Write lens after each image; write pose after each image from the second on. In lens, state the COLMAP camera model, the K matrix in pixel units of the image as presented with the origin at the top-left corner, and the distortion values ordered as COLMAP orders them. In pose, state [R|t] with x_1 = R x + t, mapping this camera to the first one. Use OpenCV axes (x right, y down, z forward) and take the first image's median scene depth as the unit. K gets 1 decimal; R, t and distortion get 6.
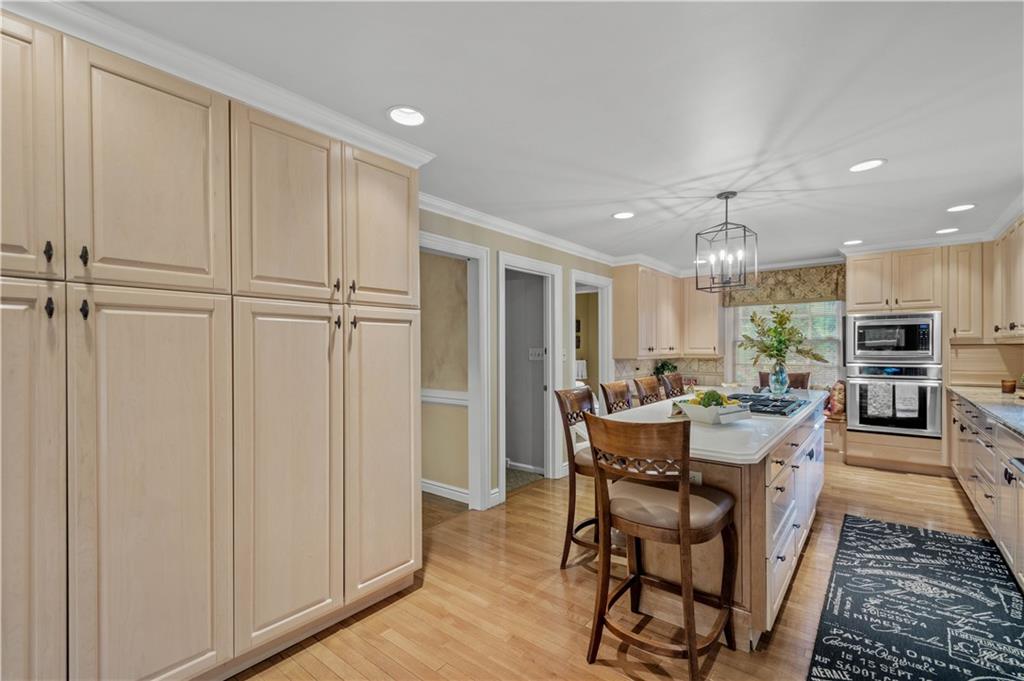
lens RADIAL K [[455.0, 0, 508.9], [0, 455.0, 350.7], [0, 0, 1]] dist [-0.000138, 0.000075]
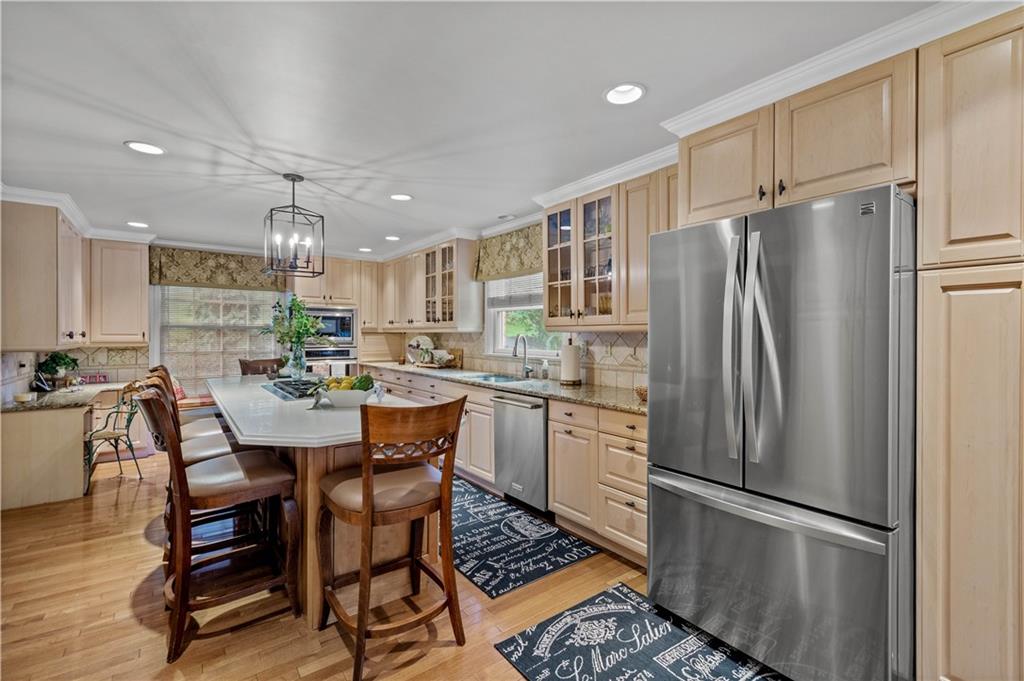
lens RADIAL K [[454.7, 0, 529.4], [0, 454.7, 336.2], [0, 0, 1]] dist [0.001544, -0.000014]
pose [[0.219736, 0.001974, 0.975557, -0.249116], [0.001805, 0.999995, -0.002430, 0.001575], [-0.975558, 0.002295, 0.219732, 0.200543]]
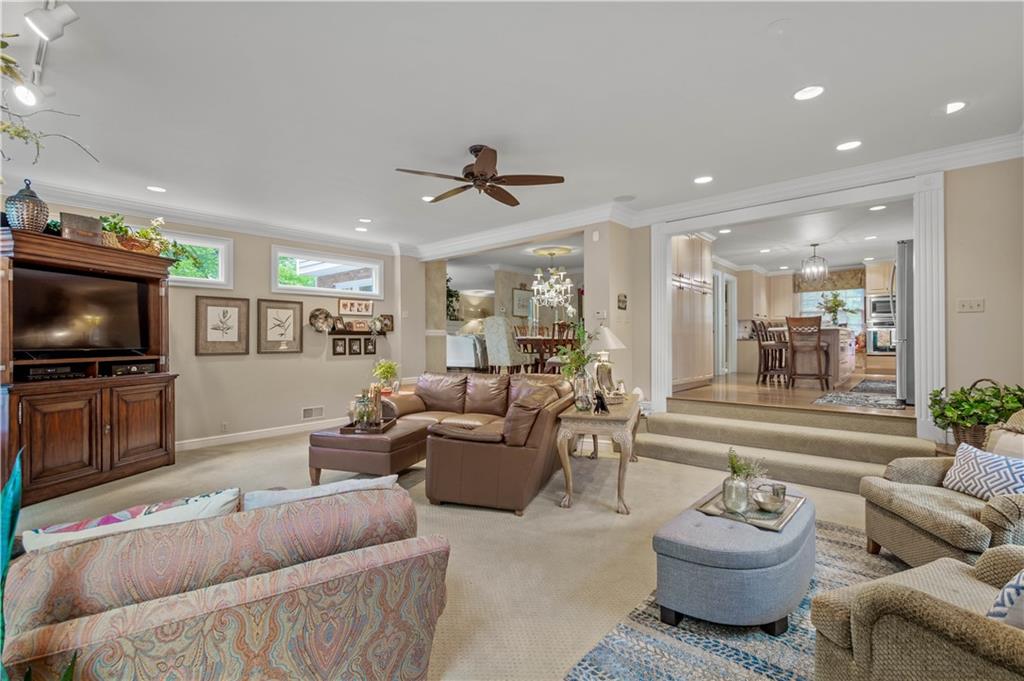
lens RADIAL K [[450.5, 0, 508.3], [0, 450.5, 337.7], [0, 0, 1]] dist [-0.001261, -0.000368]
pose [[0.999046, 0.001468, -0.043655, -0.754988], [-0.002052, 0.999909, -0.013335, 0.139933], [0.043631, 0.013412, 0.998958, -1.061817]]
